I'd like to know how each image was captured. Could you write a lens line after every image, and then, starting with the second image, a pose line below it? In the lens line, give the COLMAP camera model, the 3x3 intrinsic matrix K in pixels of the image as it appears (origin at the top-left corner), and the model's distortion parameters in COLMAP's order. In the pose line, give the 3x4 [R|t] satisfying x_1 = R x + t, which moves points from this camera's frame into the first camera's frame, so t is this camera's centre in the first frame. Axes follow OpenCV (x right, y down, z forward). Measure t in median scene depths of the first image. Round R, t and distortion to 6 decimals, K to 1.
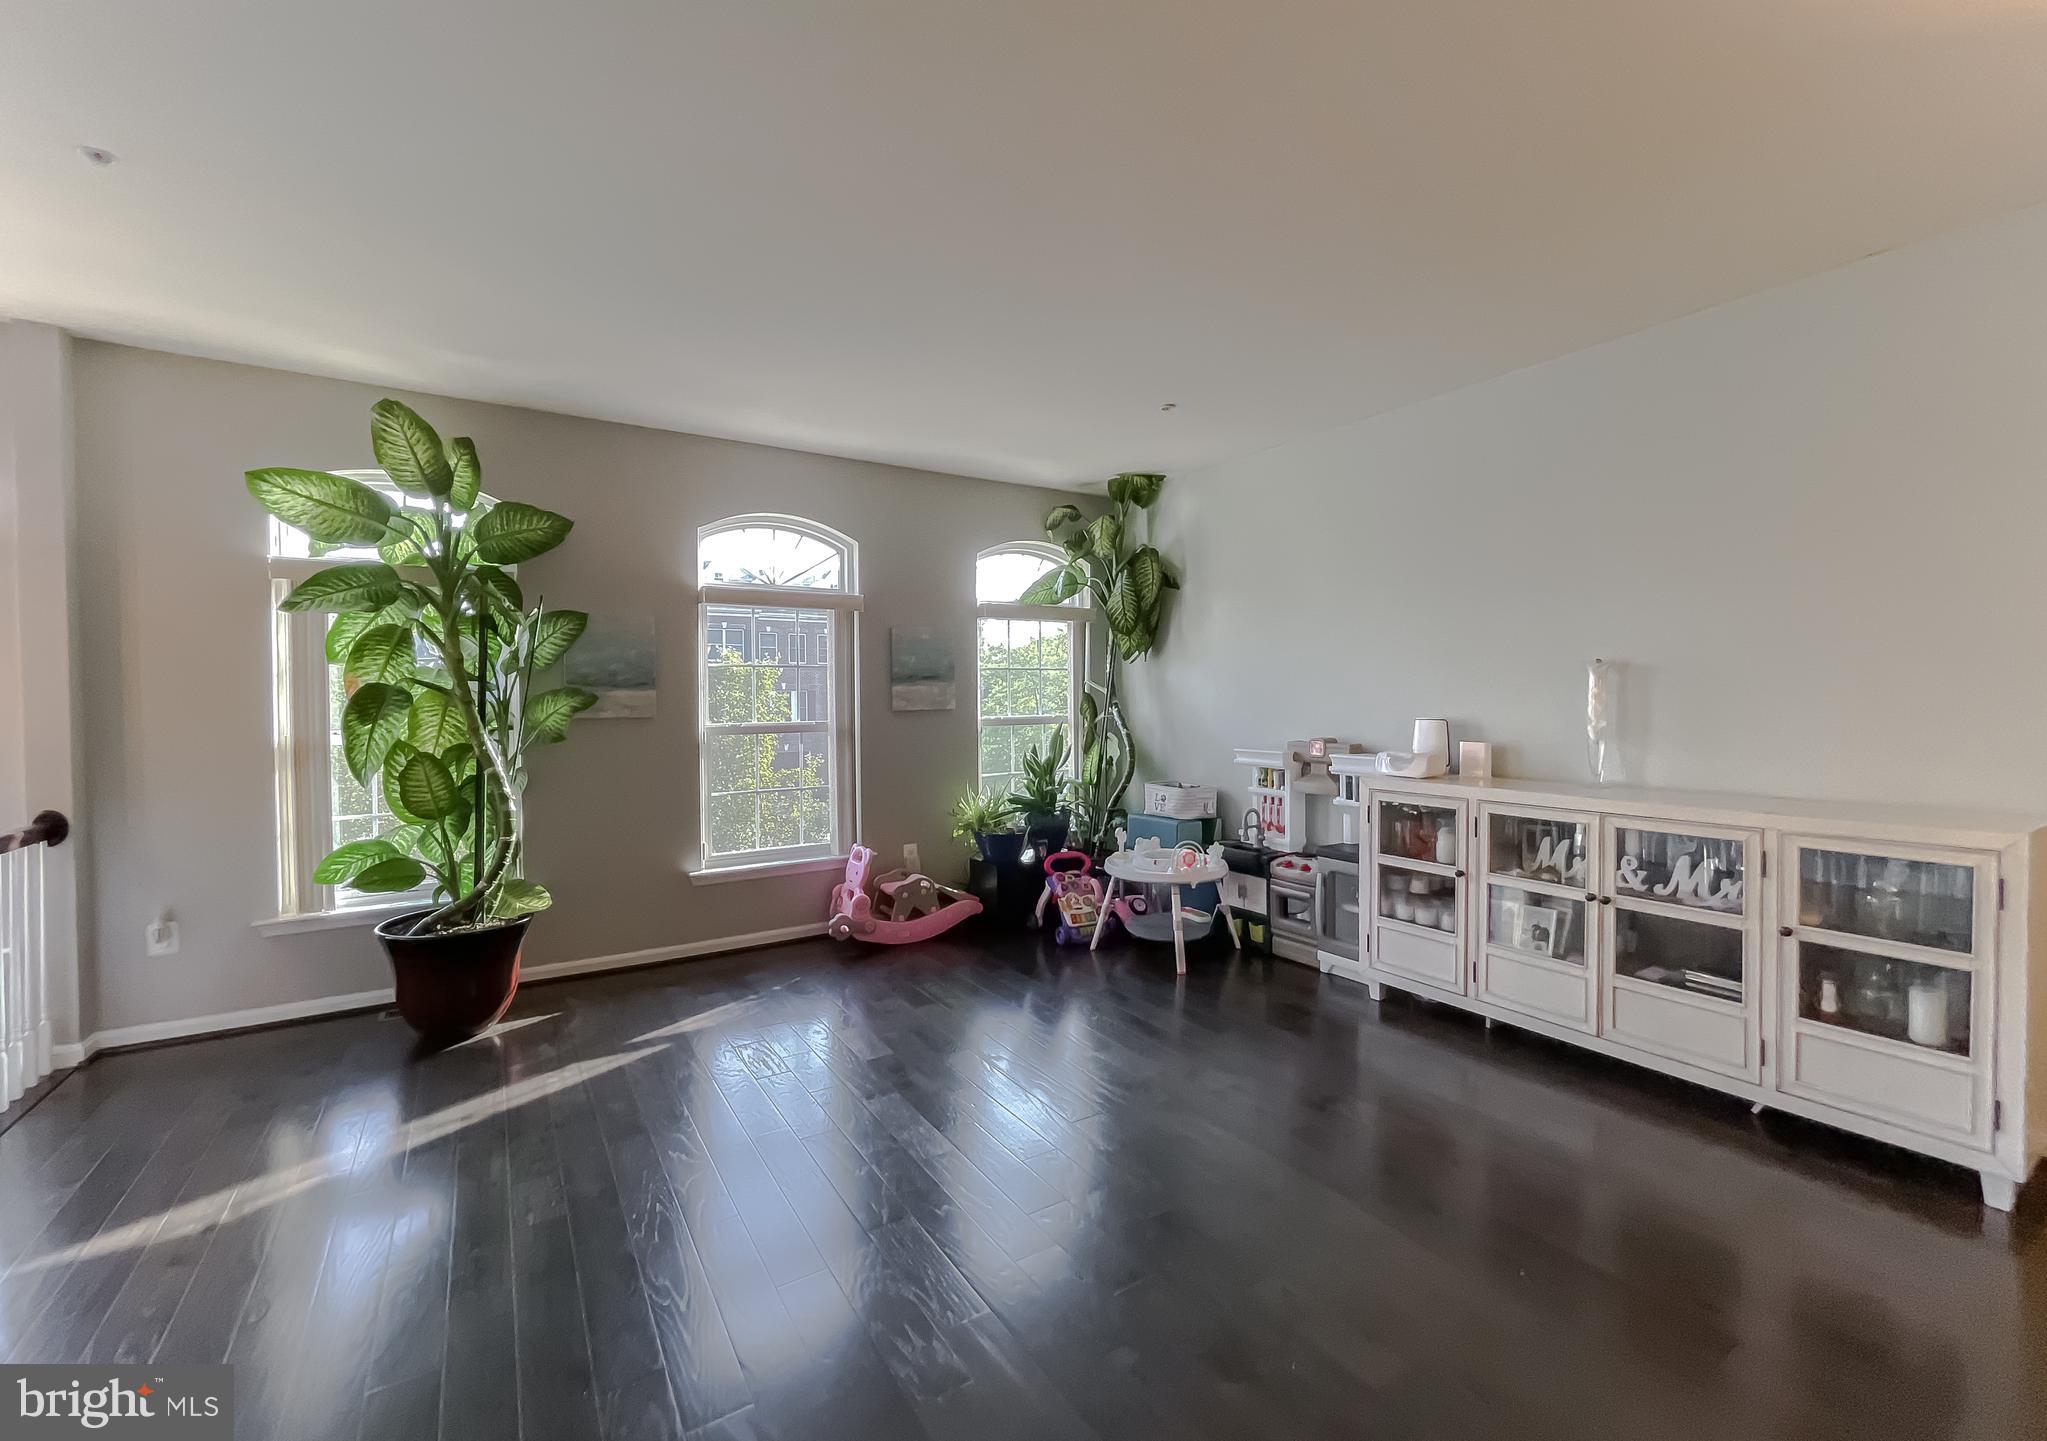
lens RADIAL K [[870.9, 0, 1018.1], [0, 870.9, 719.0], [0, 0, 1]] dist [0.001967, -0.000606]
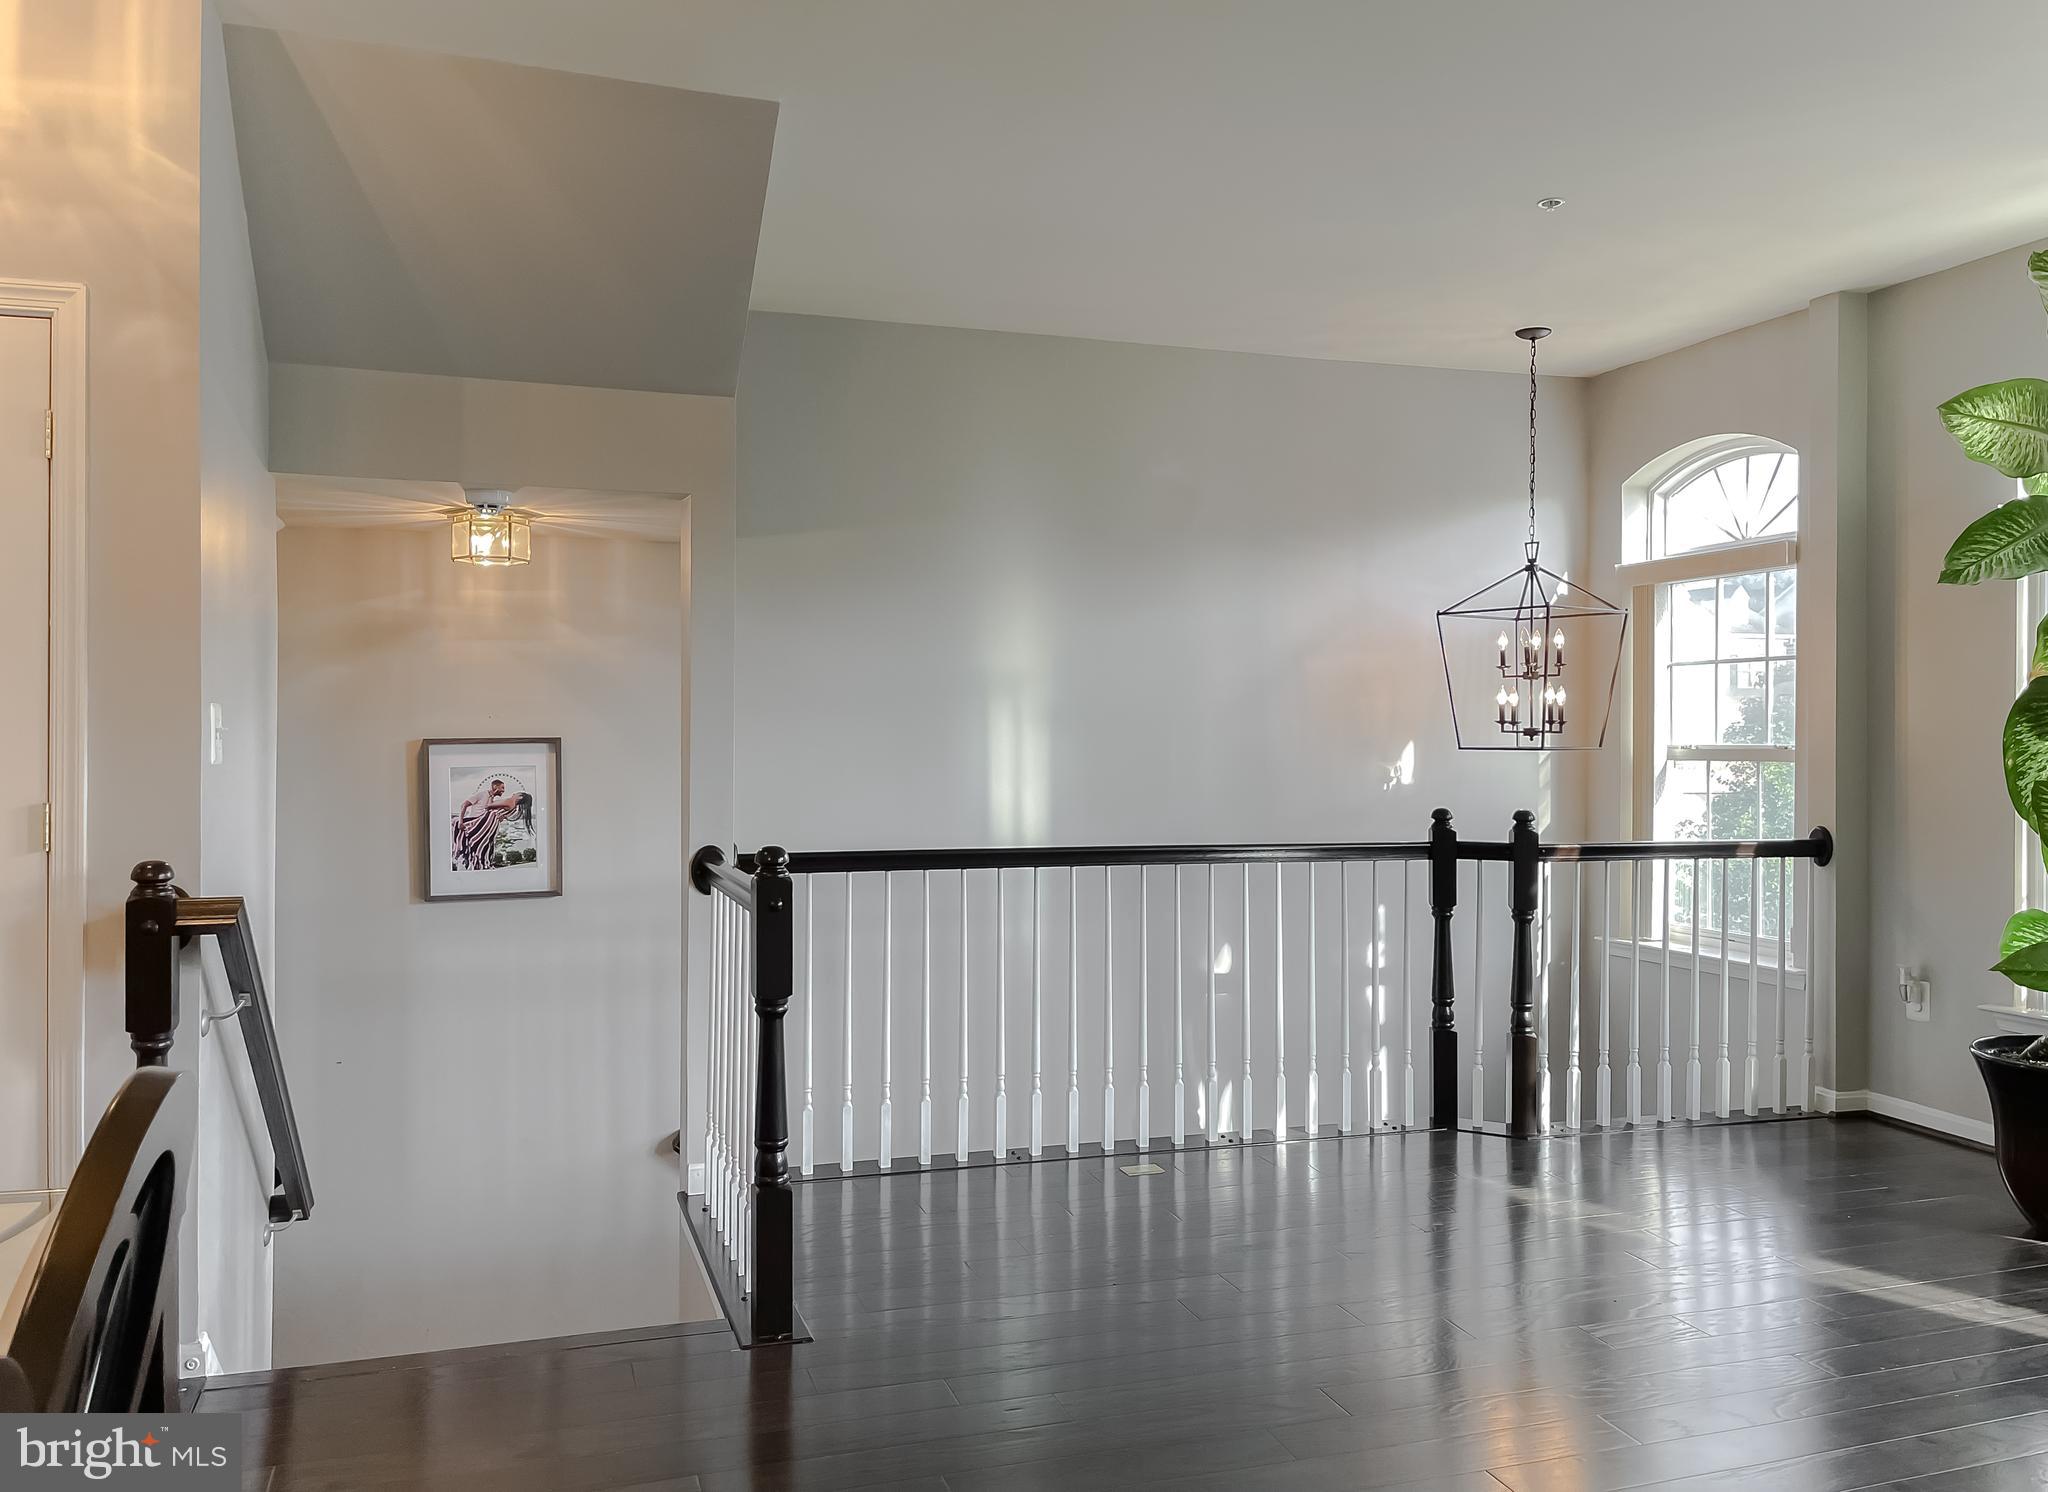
lens RADIAL K [[1538.4, 0, 1031.2], [0, 1538.4, 740.1], [0, 0, 1]] dist [0.047314, -0.025096]
pose [[-0.231308, 0.008973, -0.972839, 0.639574], [-0.031947, 0.999348, 0.016813, 0.013232], [0.972356, 0.034968, -0.230871, 0.544419]]
